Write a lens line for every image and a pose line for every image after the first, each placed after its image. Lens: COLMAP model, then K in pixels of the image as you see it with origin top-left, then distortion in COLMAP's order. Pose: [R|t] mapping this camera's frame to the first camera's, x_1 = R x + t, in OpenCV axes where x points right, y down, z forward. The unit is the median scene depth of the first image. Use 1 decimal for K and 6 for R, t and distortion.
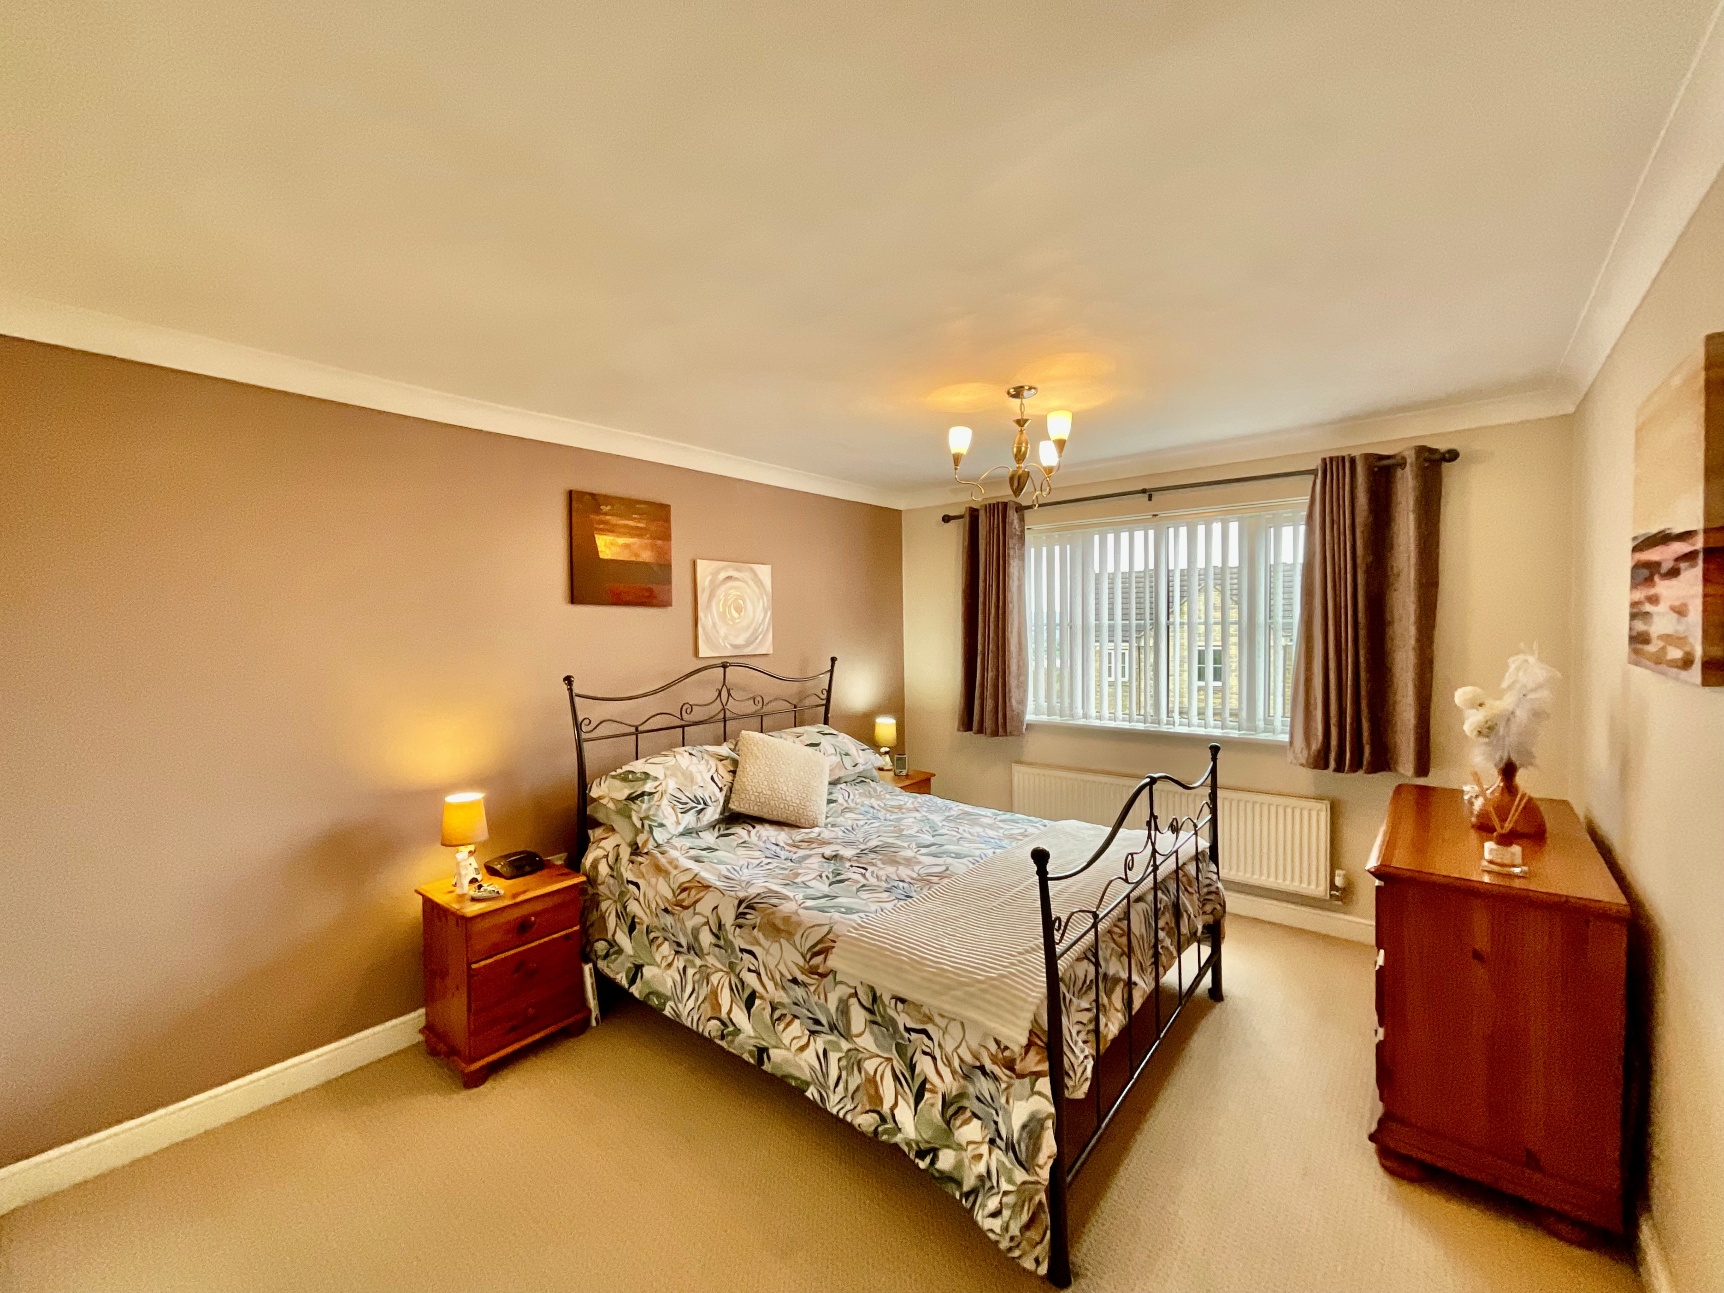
lens RADIAL K [[704.9, 0, 860.4], [0, 704.9, 648.7], [0, 0, 1]] dist [-0.012461, 0.016508]
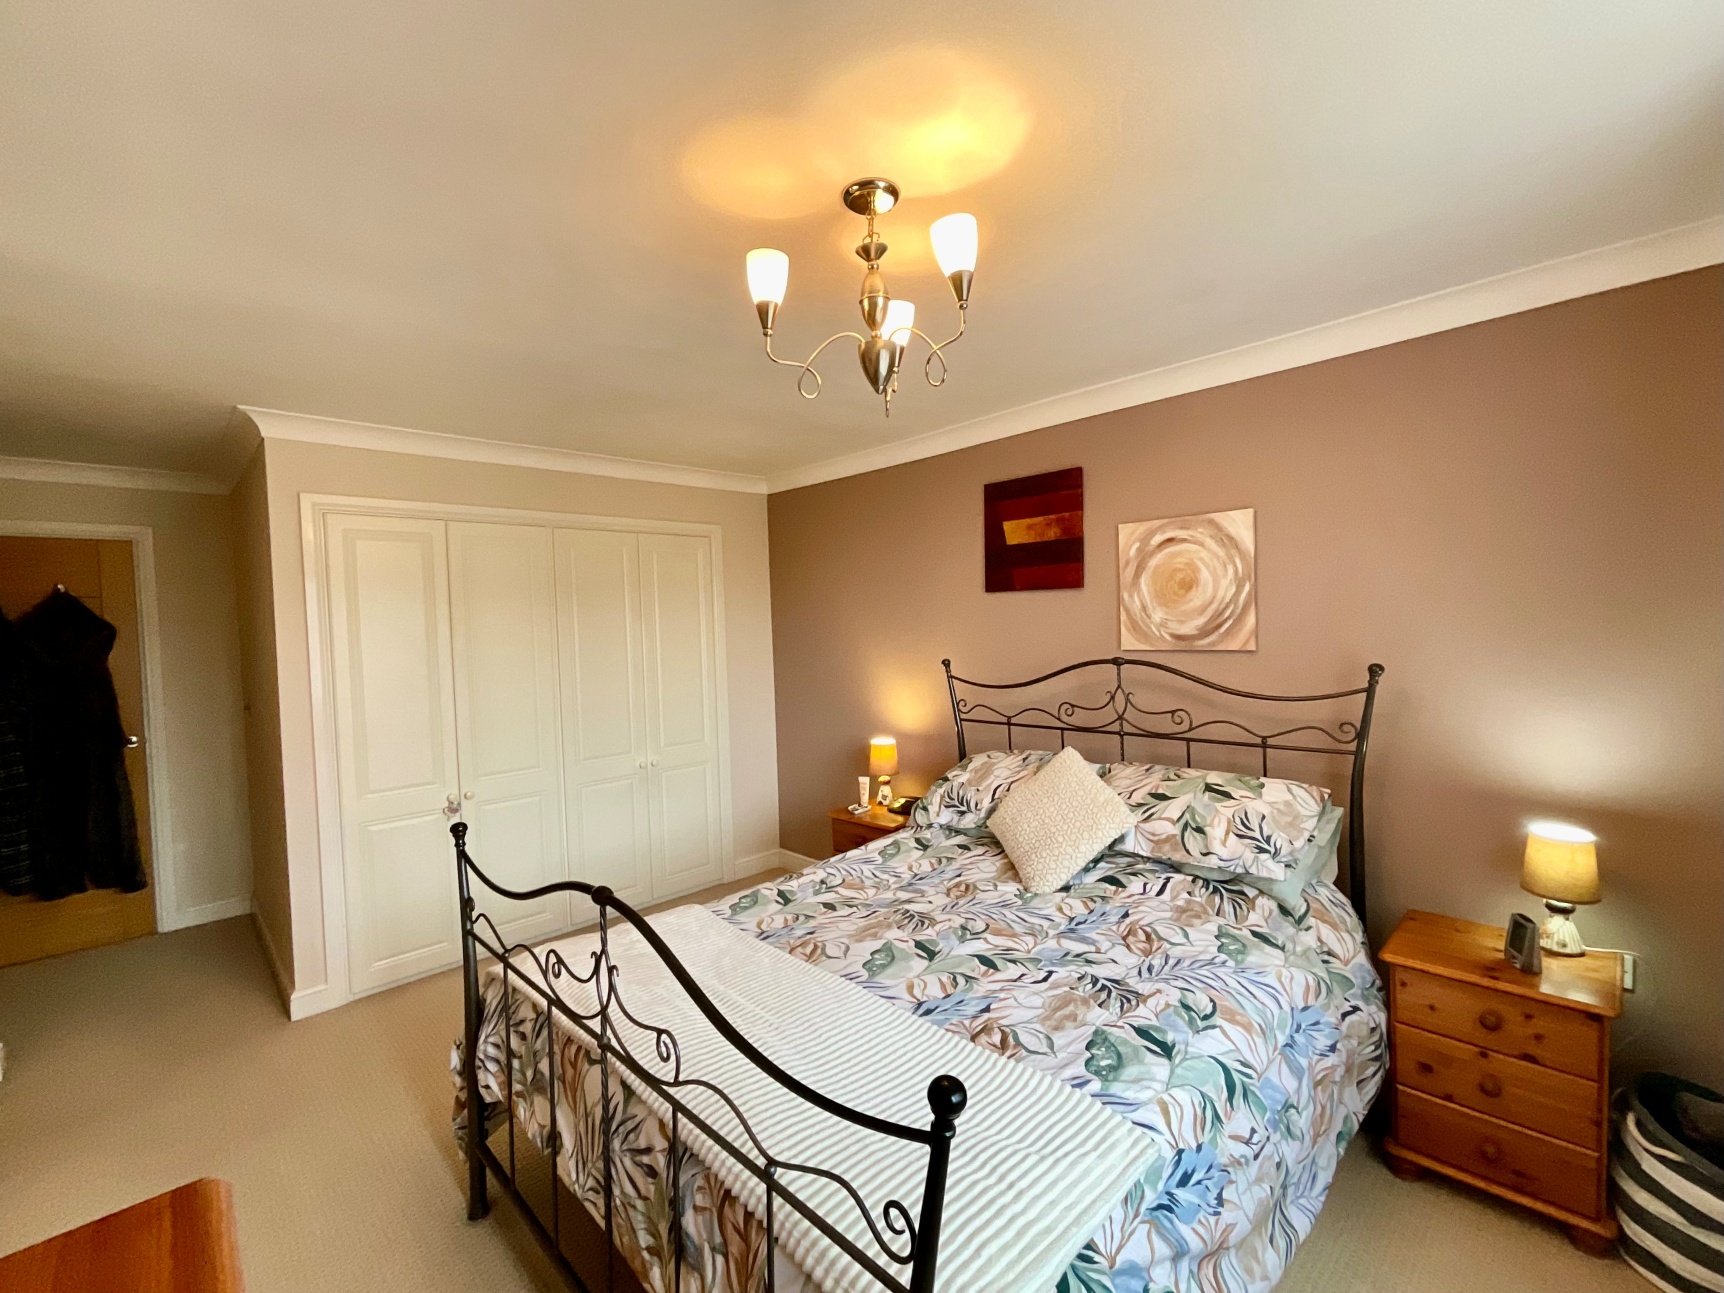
lens RADIAL K [[742.1, 0, 863.7], [0, 742.1, 639.4], [0, 0, 1]] dist [-0.001221, 0.000542]
pose [[-0.113895, 0.034672, -0.992888, 0.668557], [-0.004191, 0.999365, 0.035379, -0.029048], [0.993484, 0.008191, -0.113678, 0.869937]]
